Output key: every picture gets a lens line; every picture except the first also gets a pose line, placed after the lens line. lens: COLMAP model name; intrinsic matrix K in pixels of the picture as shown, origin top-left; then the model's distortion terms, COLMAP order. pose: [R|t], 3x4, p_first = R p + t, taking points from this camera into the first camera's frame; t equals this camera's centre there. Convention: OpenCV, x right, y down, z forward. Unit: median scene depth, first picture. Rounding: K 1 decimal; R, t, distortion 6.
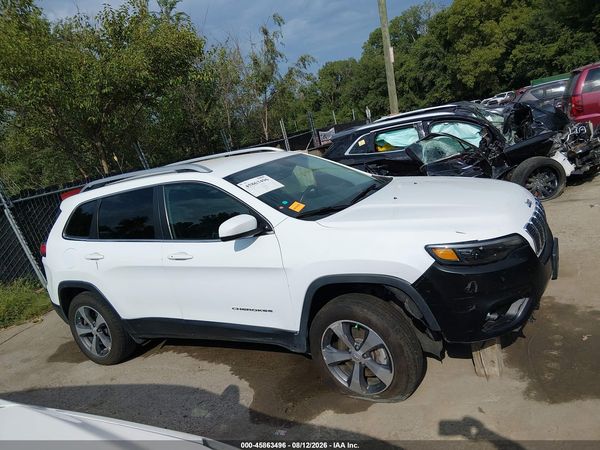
lens RADIAL K [[454.0, 0, 293.9], [0, 454.0, 211.8], [0, 0, 1]] dist [0.086031, -0.150497]
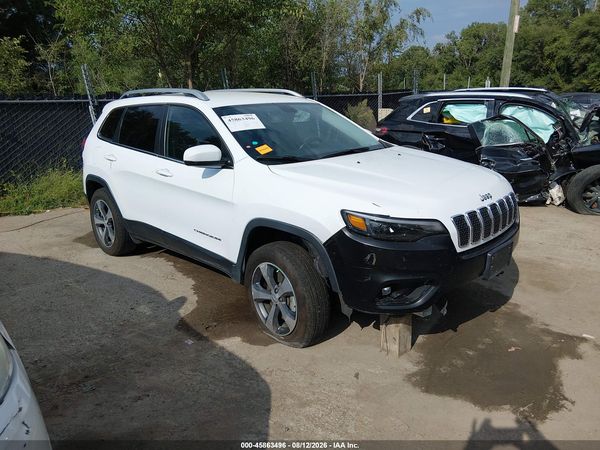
lens RADIAL K [[458.2, 0, 299.1], [0, 458.2, 211.5], [0, 0, 1]] dist [0.084912, -0.150228]
pose [[0.952493, 0.241883, -0.185070, 0.191228], [-0.221495, 0.967222, 0.124180, -0.013653], [0.209040, -0.077289, 0.974848, -0.008250]]
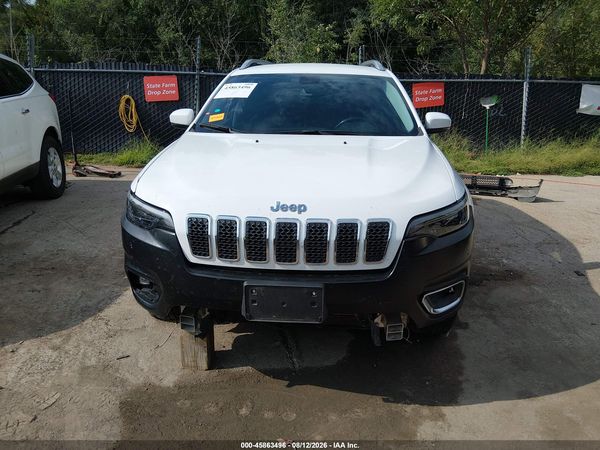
lens RADIAL K [[458.2, 0, 299.1], [0, 458.2, 211.5], [0, 0, 1]] dist [0.084912, -0.150228]
pose [[0.445053, 0.441542, -0.779081, 0.595569], [-0.267486, 0.895821, 0.354902, -0.143887], [0.854622, 0.050443, 0.516795, 0.395703]]
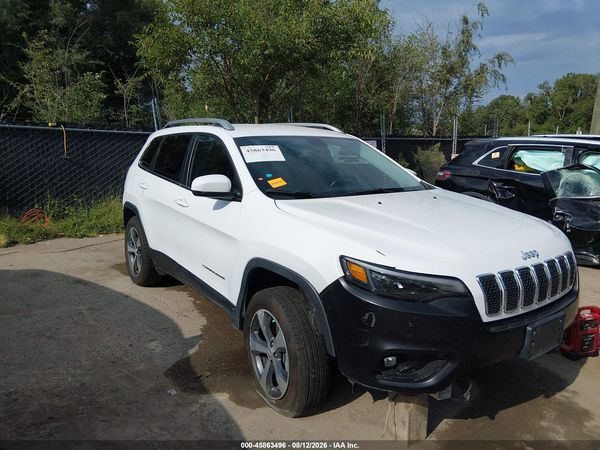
lens RADIAL K [[458.2, 0, 299.1], [0, 458.2, 211.5], [0, 0, 1]] dist [0.084912, -0.150228]
pose [[0.890030, 0.283144, -0.357319, 0.247392], [-0.274020, 0.958630, 0.077088, -0.024443], [0.364363, 0.029301, 0.930796, 0.084326]]
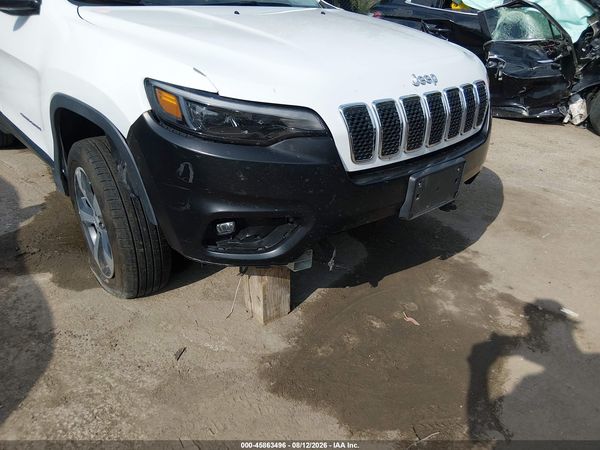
lens RADIAL K [[458.2, 0, 299.1], [0, 458.2, 211.5], [0, 0, 1]] dist [0.084912, -0.150228]
pose [[0.925359, 0.339618, -0.168433, 0.301868], [-0.276824, 0.908916, 0.311832, -0.004057], [0.258995, -0.241931, 0.935089, 0.234311]]
